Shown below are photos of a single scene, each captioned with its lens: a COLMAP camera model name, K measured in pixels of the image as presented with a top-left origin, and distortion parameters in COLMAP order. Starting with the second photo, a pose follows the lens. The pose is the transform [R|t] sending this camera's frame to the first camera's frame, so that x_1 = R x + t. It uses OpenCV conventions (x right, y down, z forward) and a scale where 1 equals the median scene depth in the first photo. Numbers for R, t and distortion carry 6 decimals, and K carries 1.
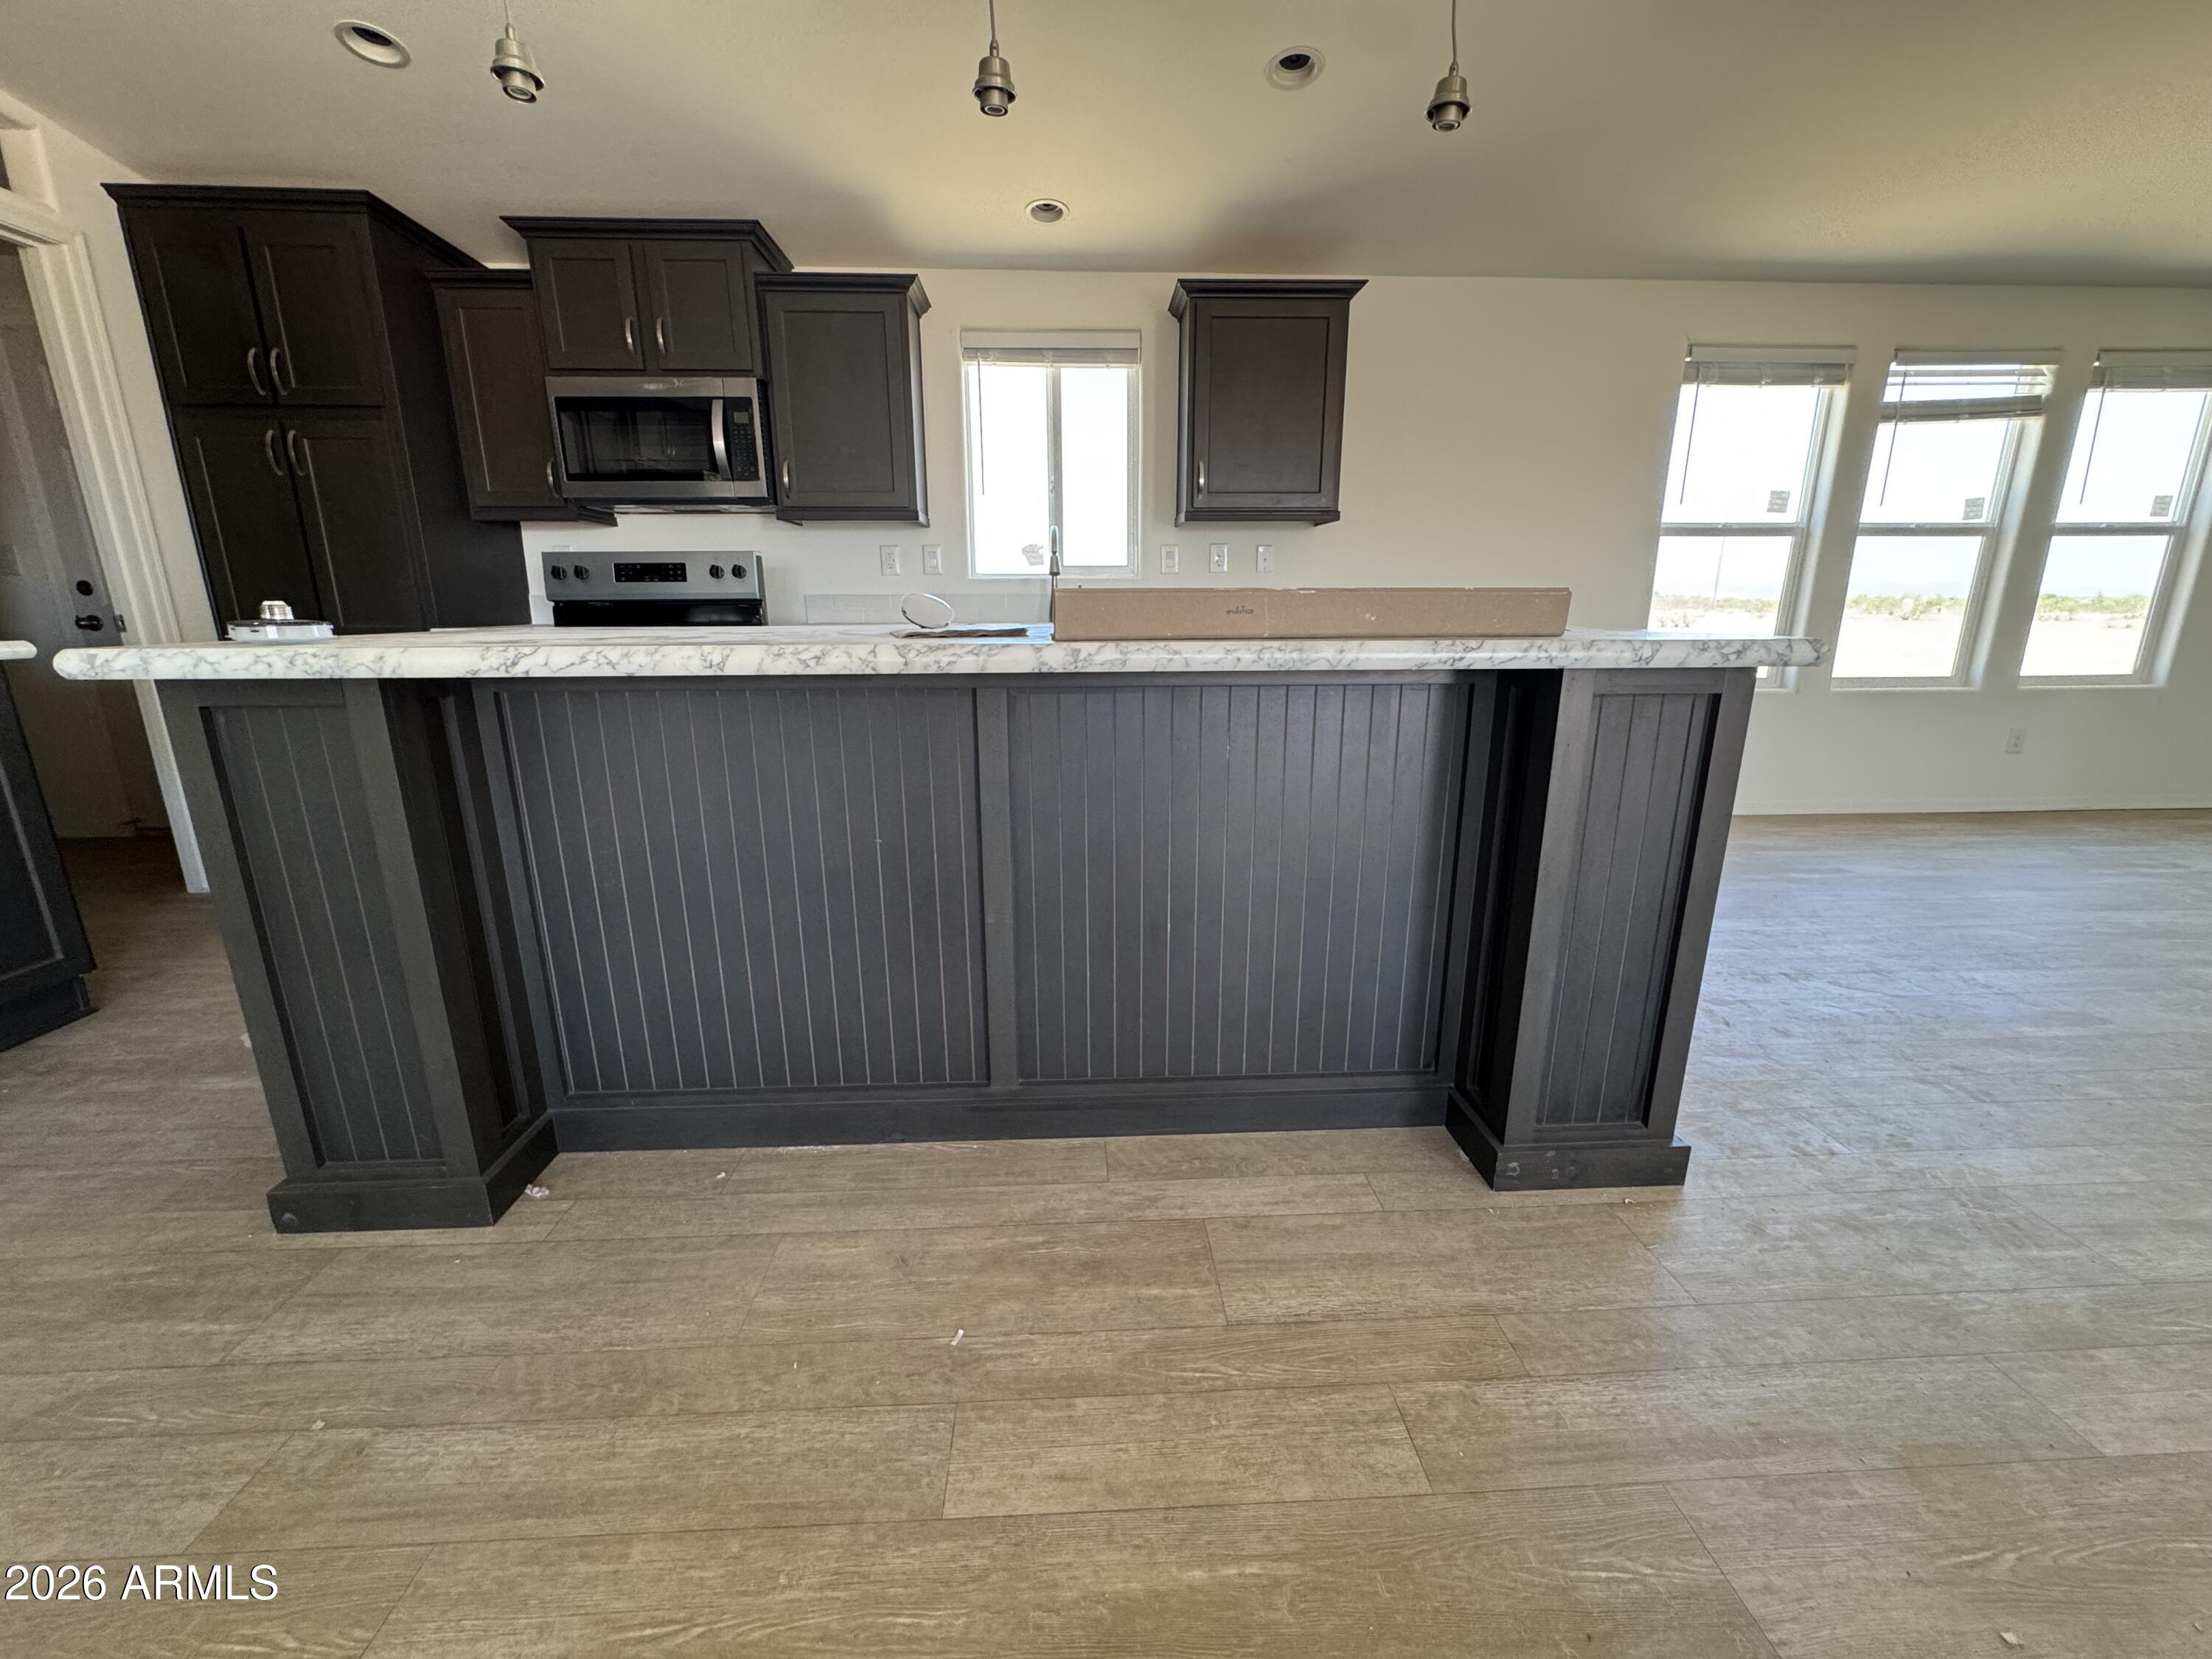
lens RADIAL K [[893.1, 0, 1109.1], [0, 893.1, 828.3], [0, 0, 1]] dist [-0.002967, 0.000196]
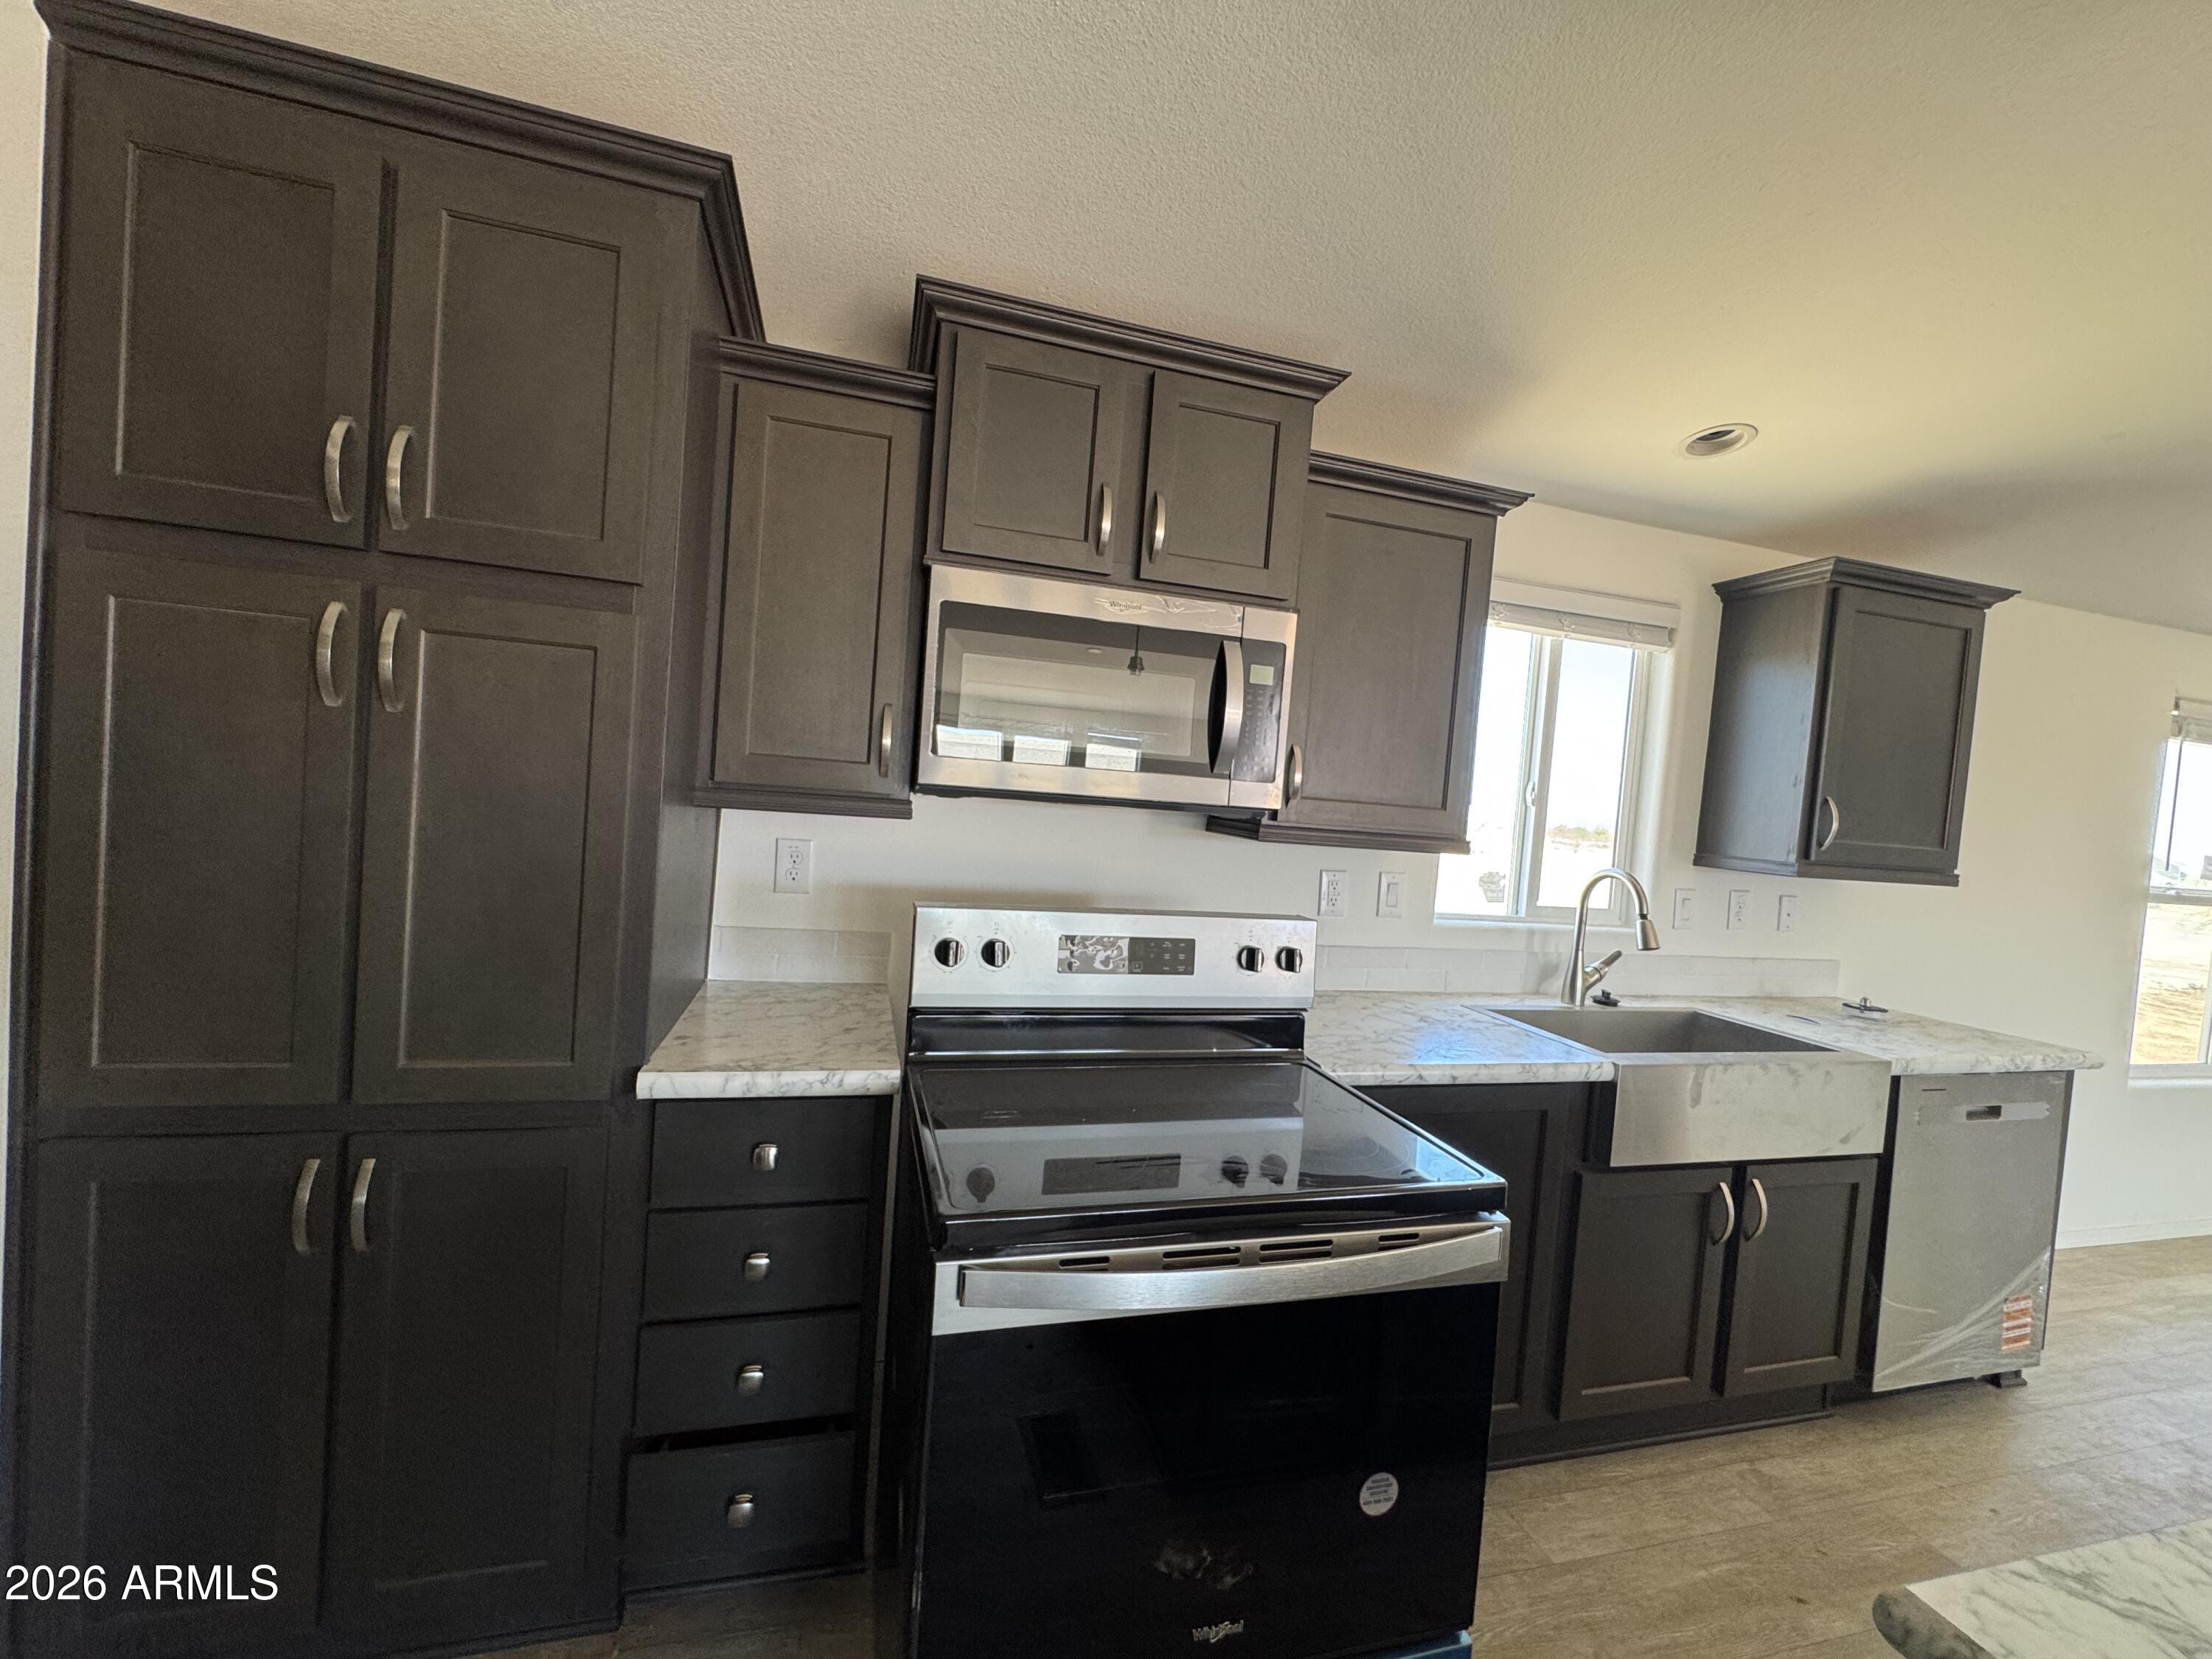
lens RADIAL K [[893.1, 0, 1096.8], [0, 893.1, 828.4], [0, 0, 1]] dist [-0.002967, 0.000196]
pose [[0.971859, 0.067624, 0.225650, -1.011236], [-0.021083, 0.979035, -0.202596, -0.397637], [-0.234620, 0.192137, 0.952910, 0.807470]]
